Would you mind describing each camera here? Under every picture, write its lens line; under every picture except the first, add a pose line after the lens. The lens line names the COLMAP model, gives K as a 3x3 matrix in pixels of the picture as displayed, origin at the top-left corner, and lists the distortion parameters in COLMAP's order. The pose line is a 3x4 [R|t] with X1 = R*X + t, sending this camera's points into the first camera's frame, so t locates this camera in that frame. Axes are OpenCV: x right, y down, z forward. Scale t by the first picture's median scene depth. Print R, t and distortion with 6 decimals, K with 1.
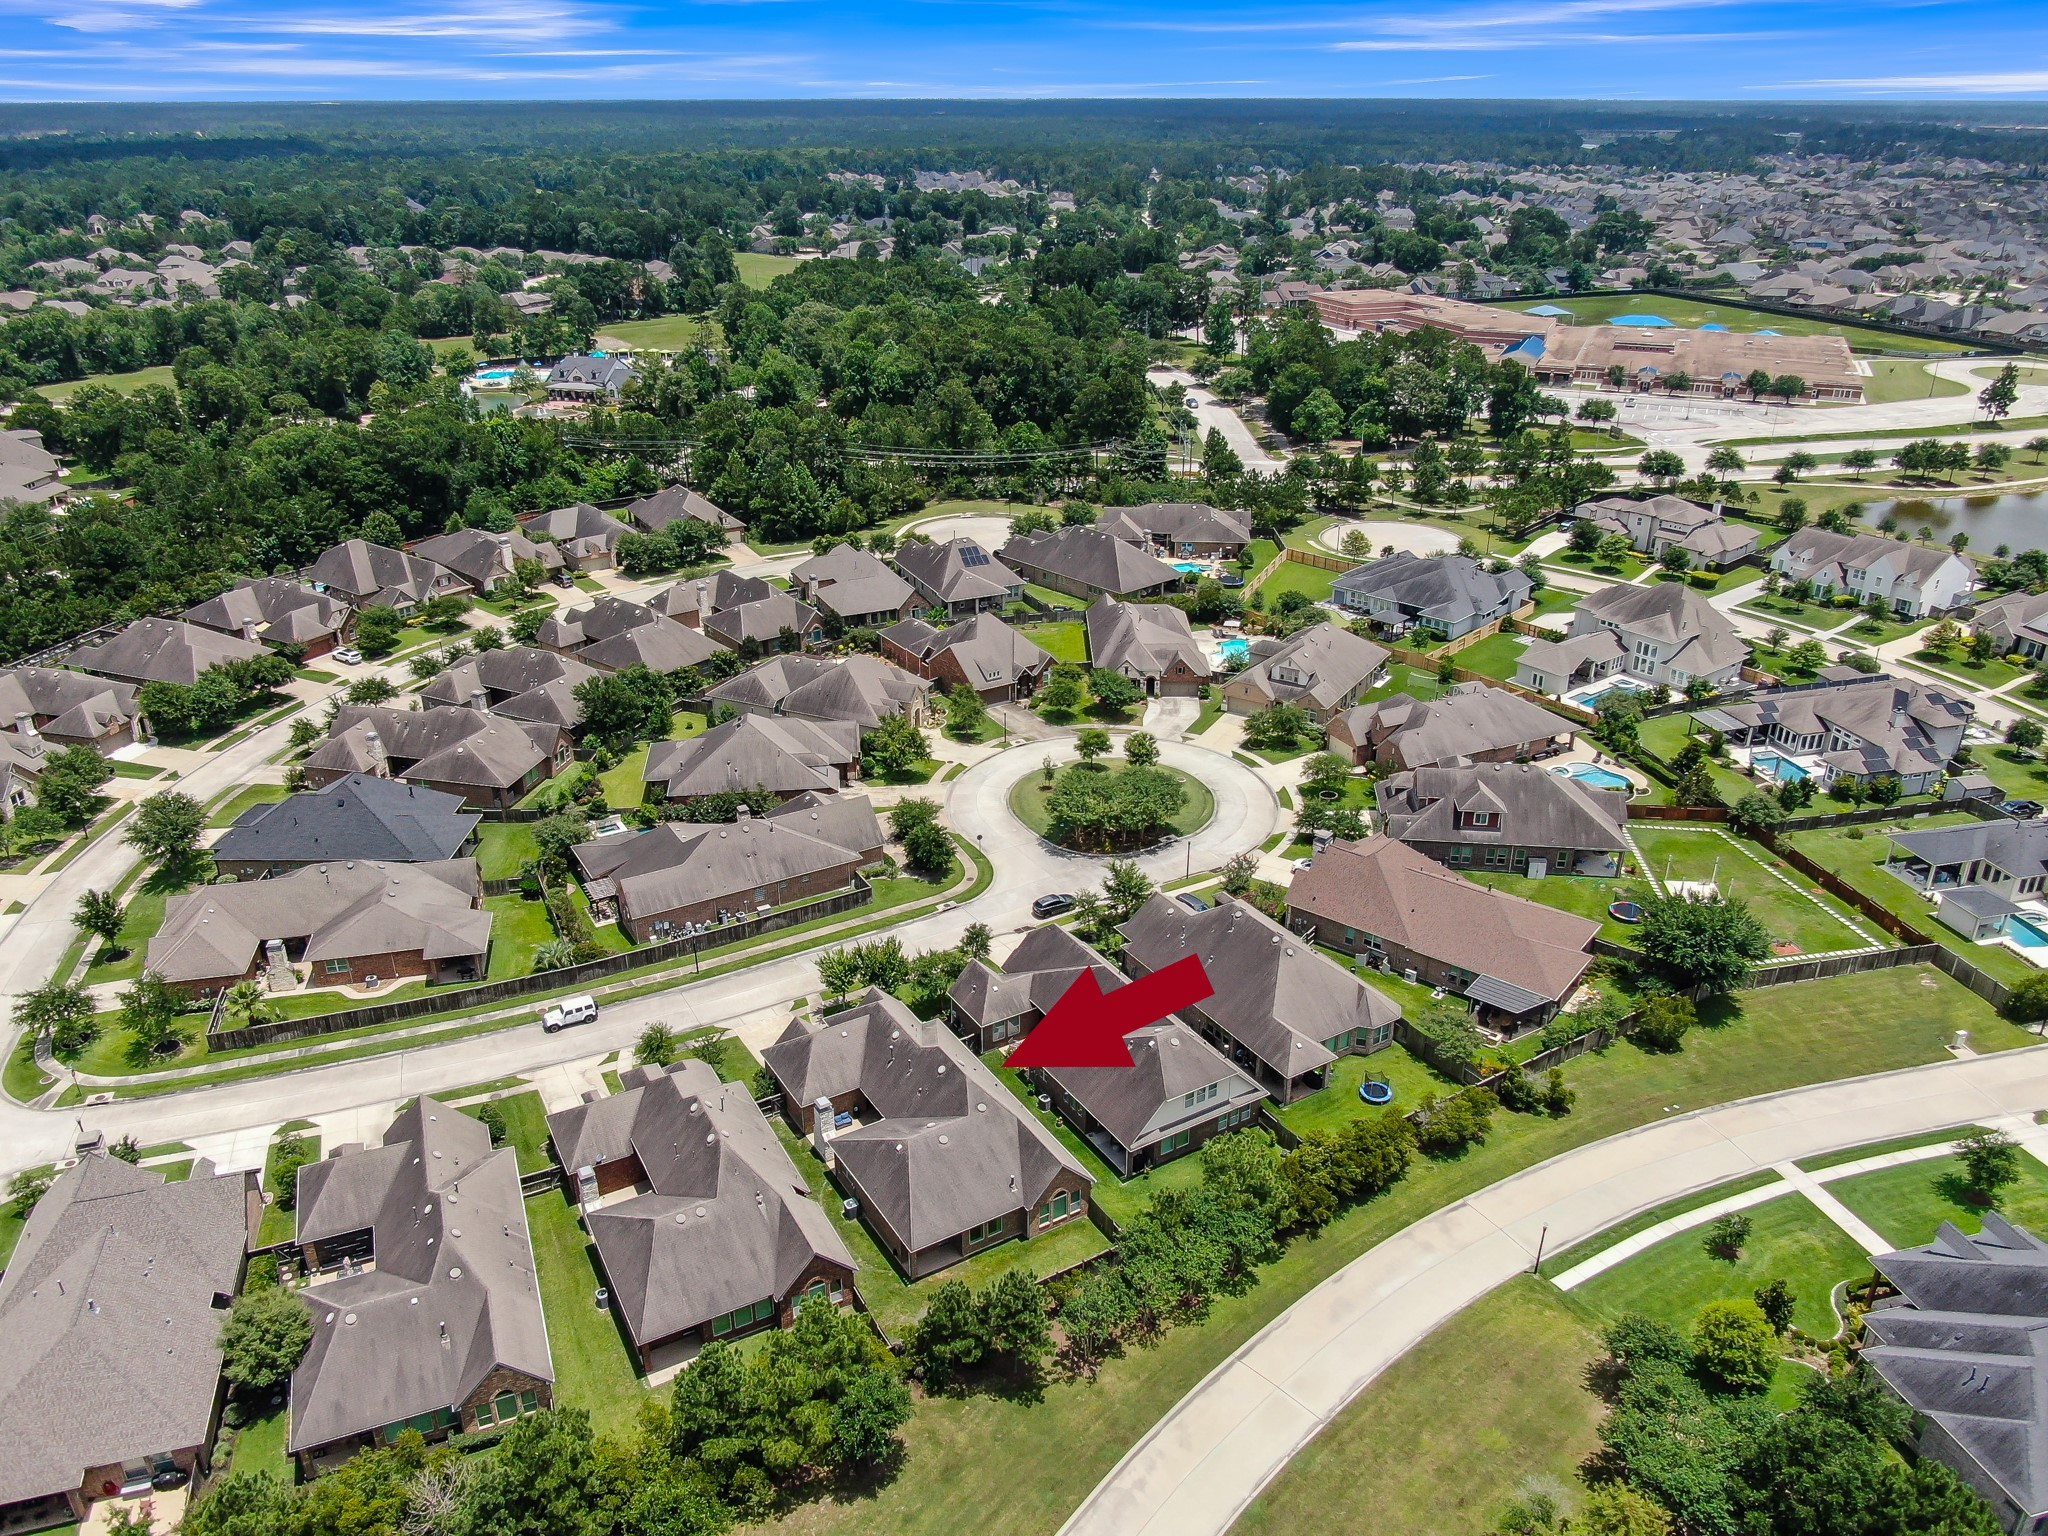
lens RADIAL K [[1479.0, 0, 1024.0], [0, 1479.0, 768.0], [0, 0, 1]] dist [-0.011777, -0.004611]
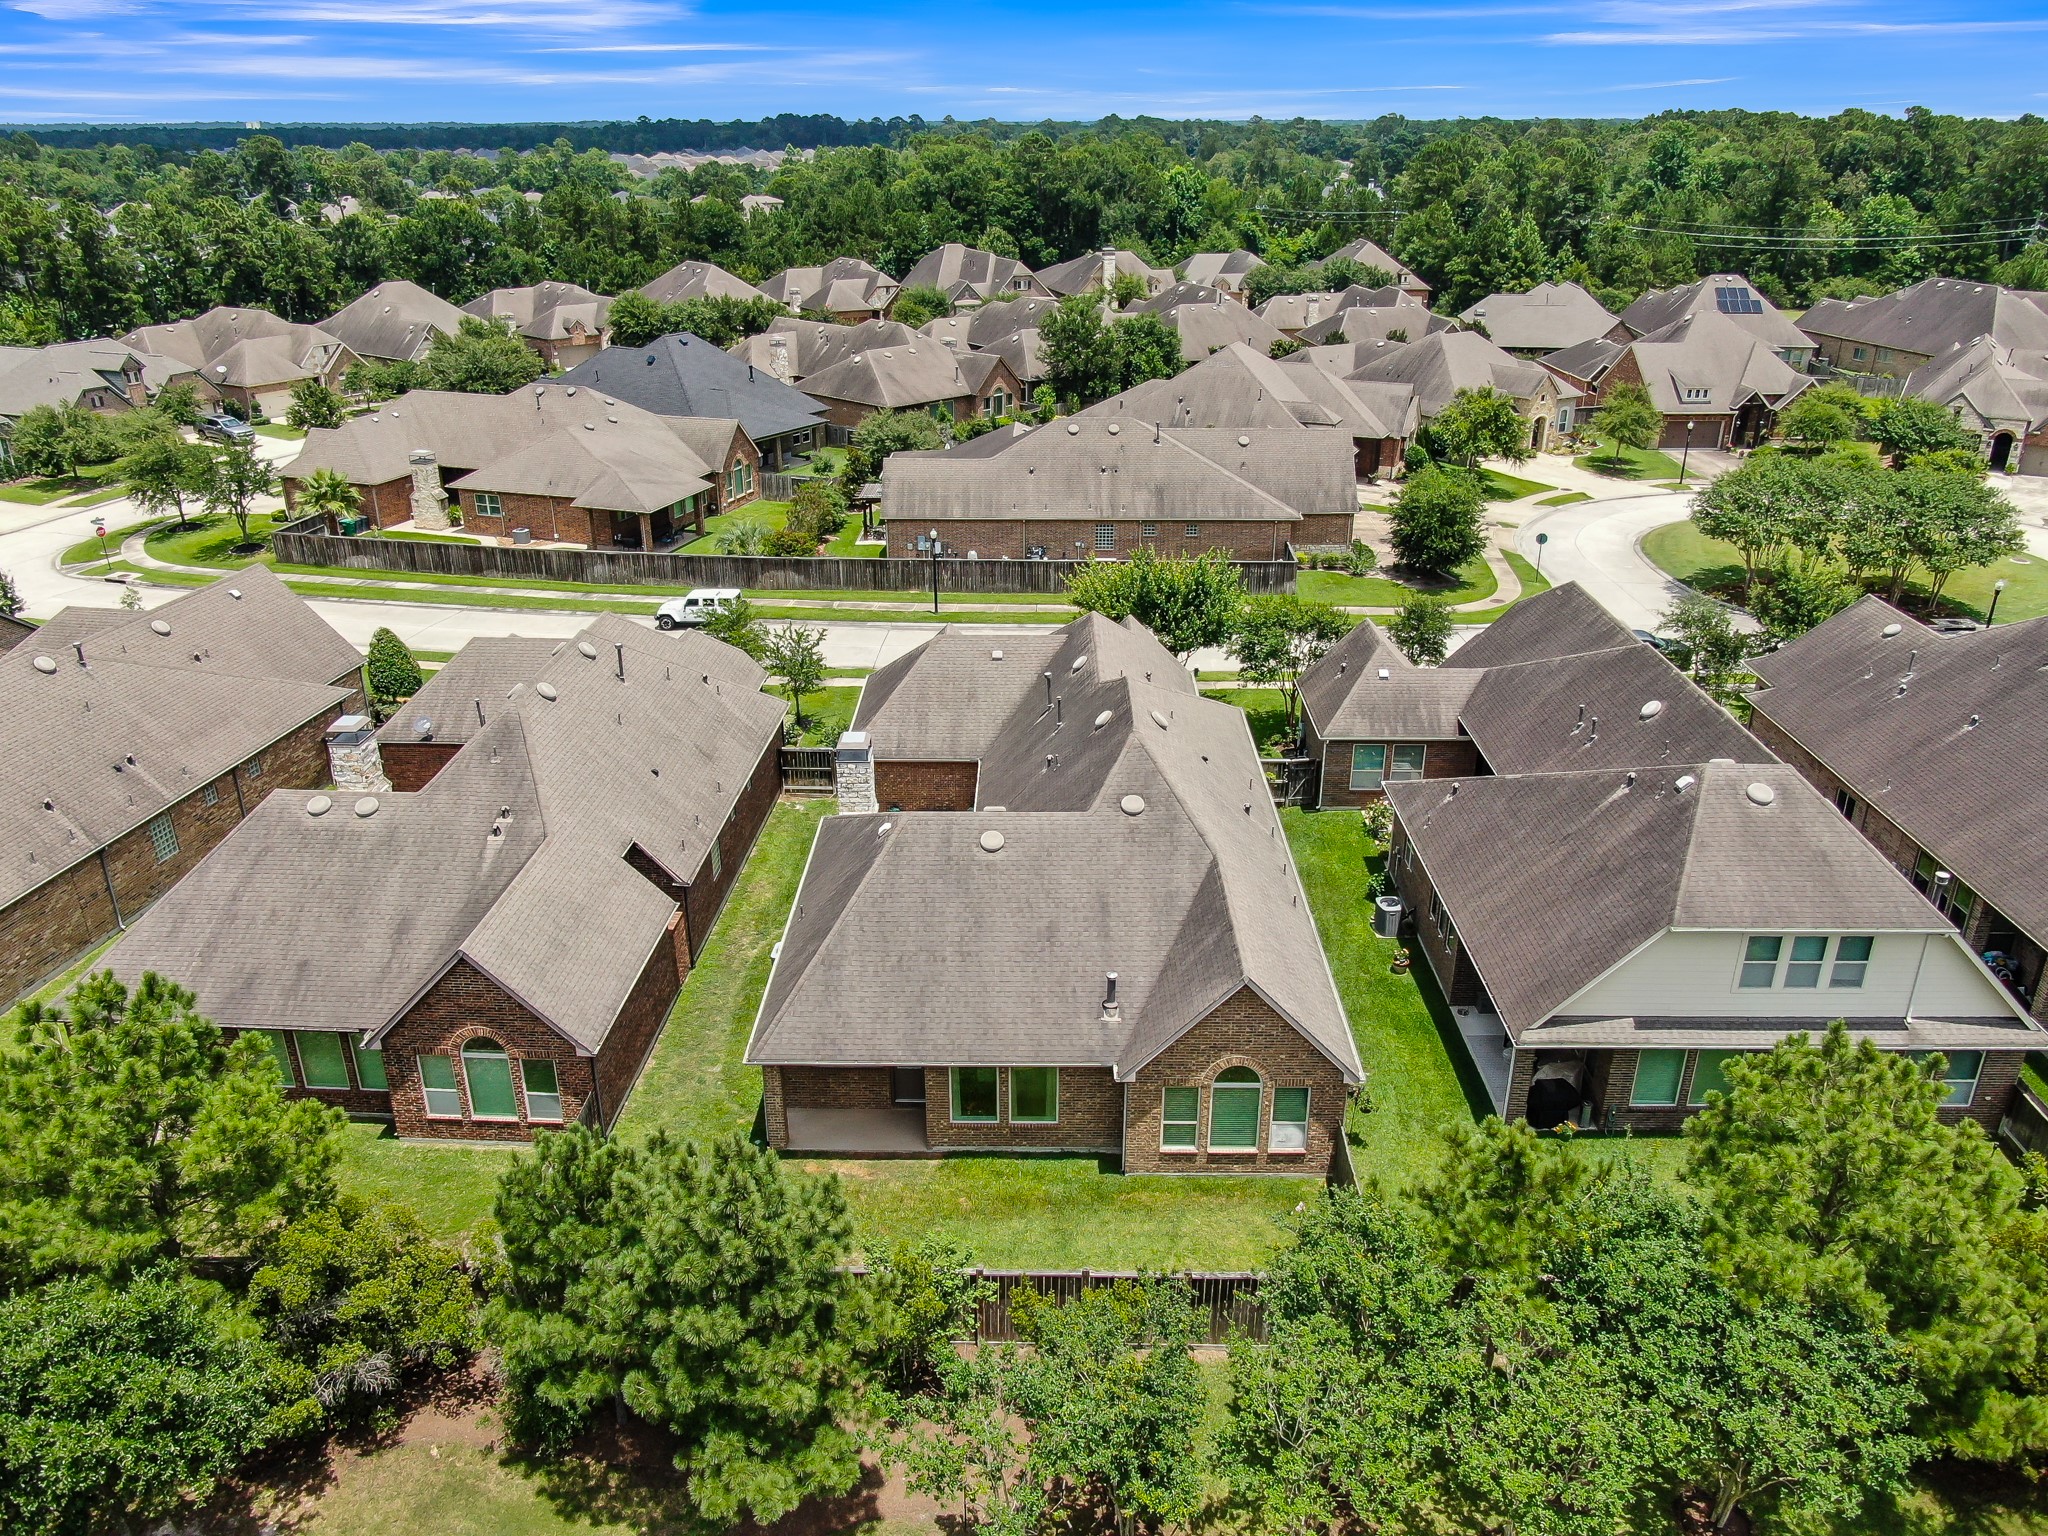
lens RADIAL K [[1479.0, 0, 1024.0], [0, 1479.0, 768.0], [0, 0, 1]] dist [-0.011777, -0.004611]
pose [[0.845924, 0.211387, -0.489620, 0.092289], [-0.221278, 0.974454, 0.038402, 0.152958], [0.485230, 0.075856, 0.871090, 0.476238]]
